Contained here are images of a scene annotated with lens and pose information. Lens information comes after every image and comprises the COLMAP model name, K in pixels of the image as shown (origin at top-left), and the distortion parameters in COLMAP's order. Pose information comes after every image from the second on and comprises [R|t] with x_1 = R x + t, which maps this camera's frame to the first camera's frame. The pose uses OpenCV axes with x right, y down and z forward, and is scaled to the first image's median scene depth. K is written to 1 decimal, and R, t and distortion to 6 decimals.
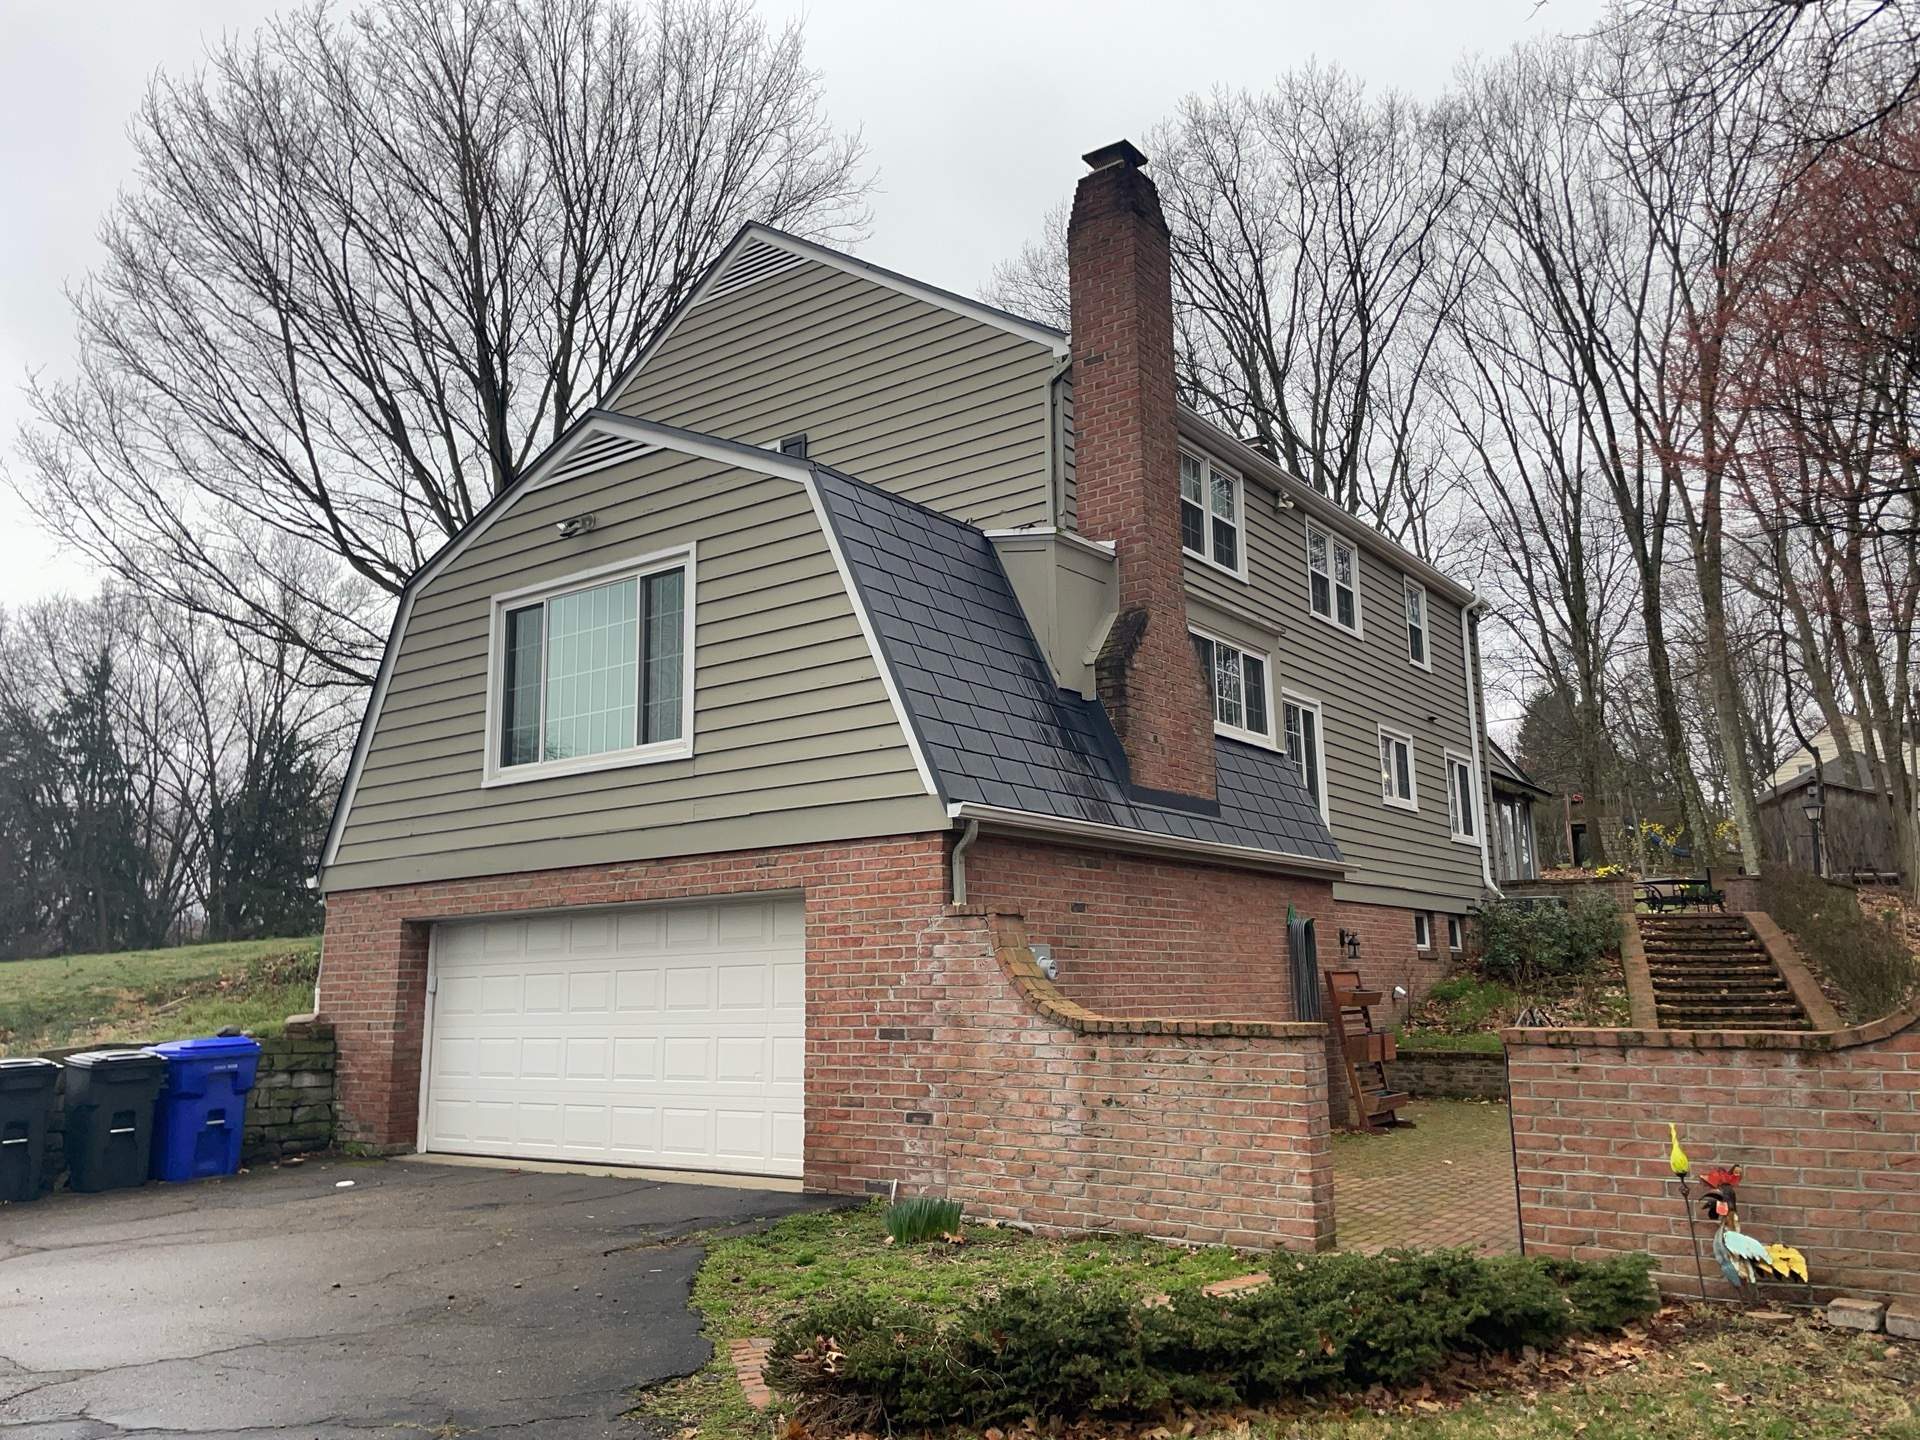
lens RADIAL K [[1342.2, 0, 960.0], [0, 1342.2, 720.0], [0, 0, 1]] dist [0.075569, -0.108295]
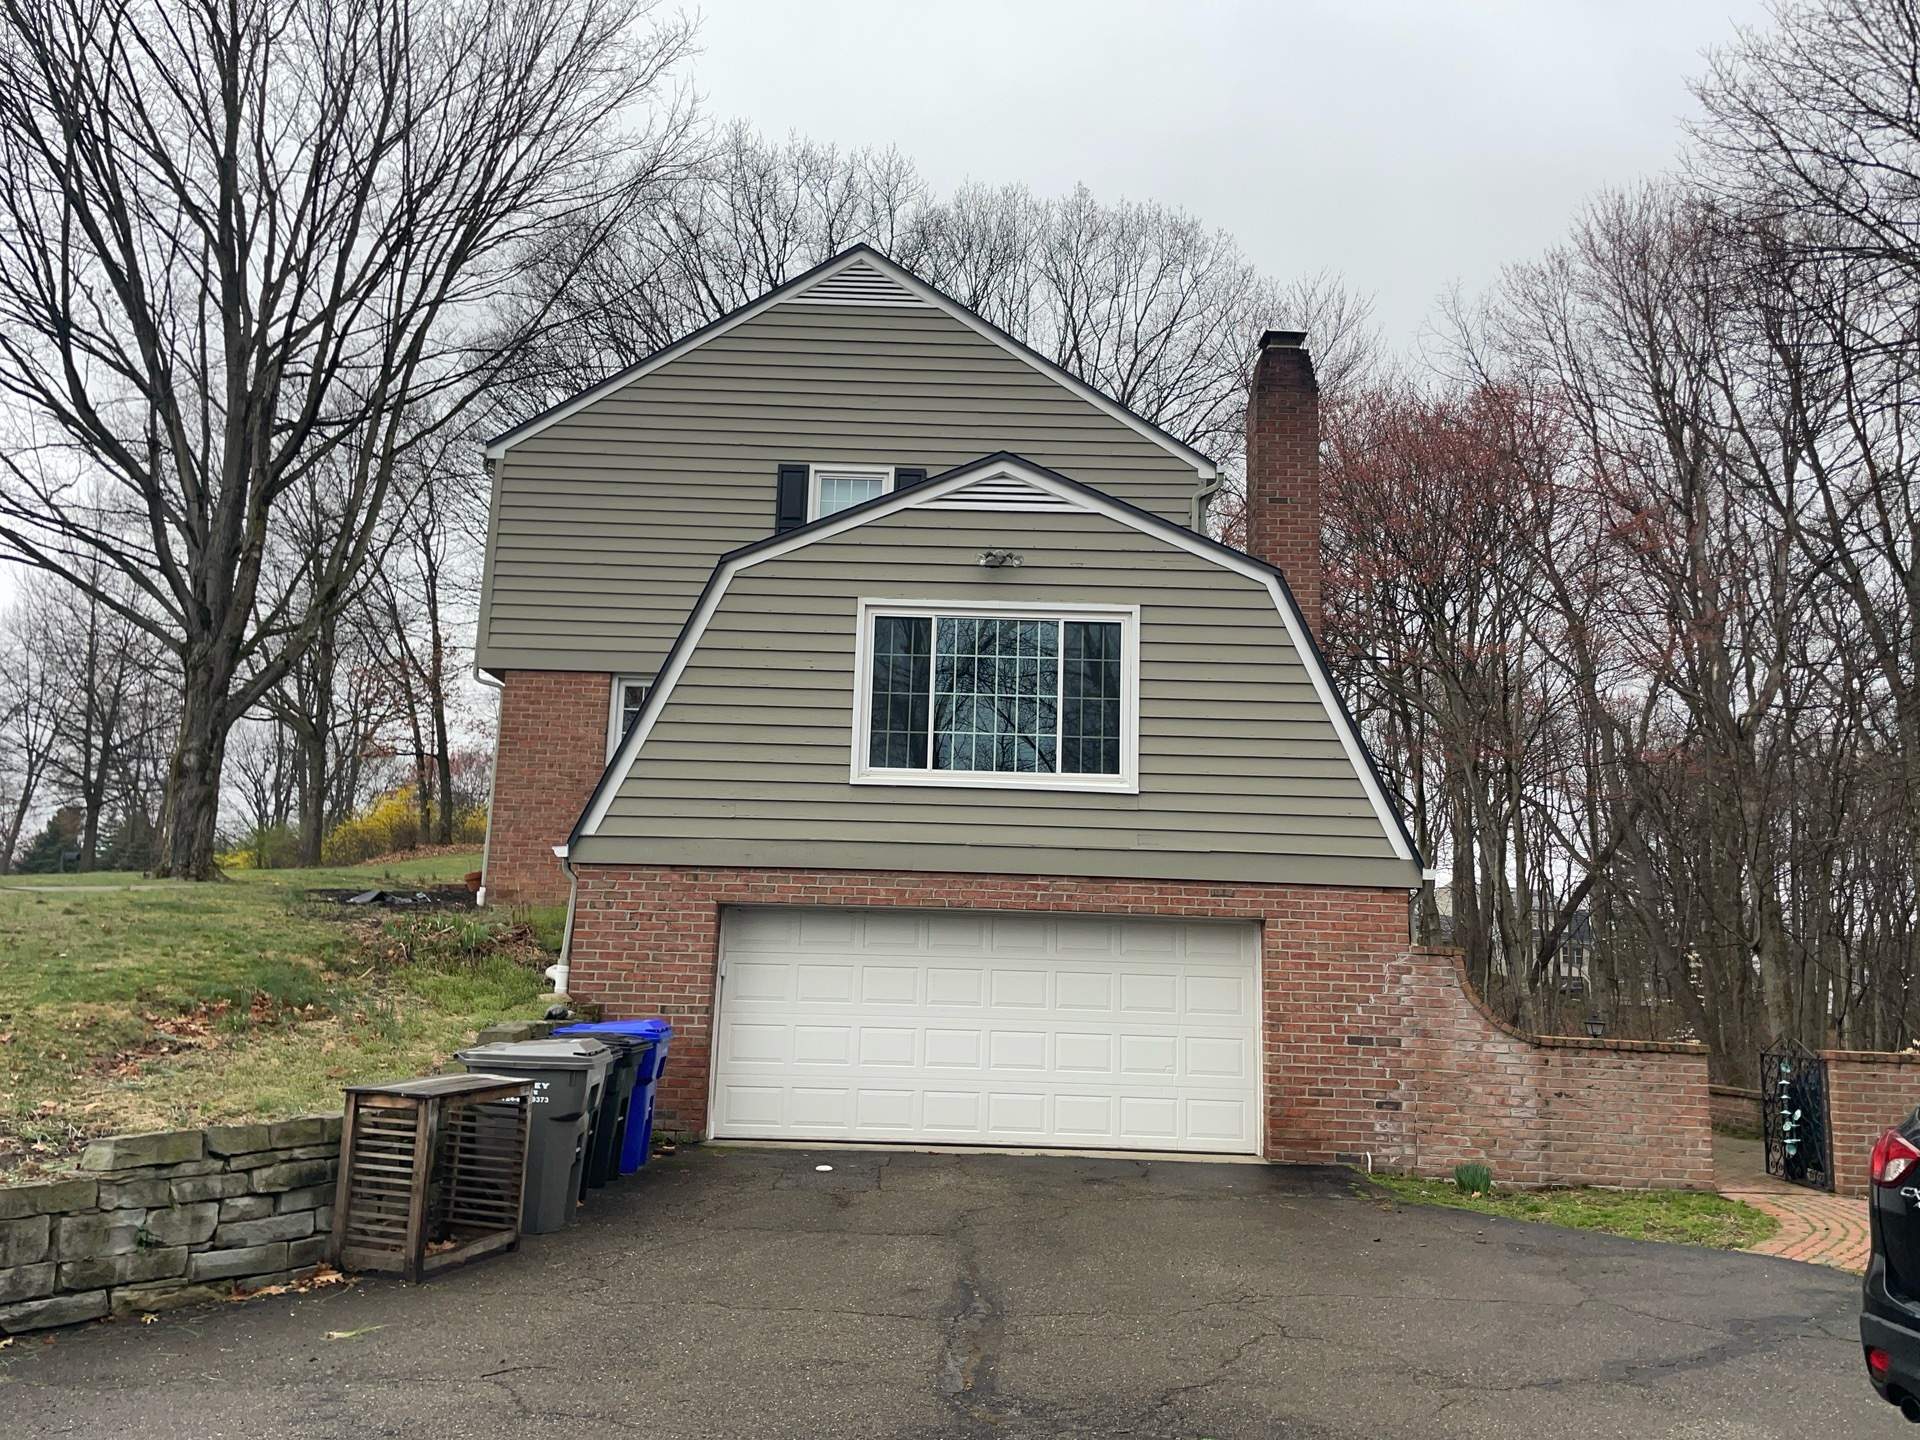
lens RADIAL K [[1341.4, 0, 963.9], [0, 1341.4, 734.3], [0, 0, 1]] dist [0.072852, -0.097686]
pose [[0.836057, 0.145700, 0.528942, -1.046524], [-0.152911, 0.987772, -0.030393, 0.039229], [-0.526903, -0.055471, 0.848114, 0.114169]]
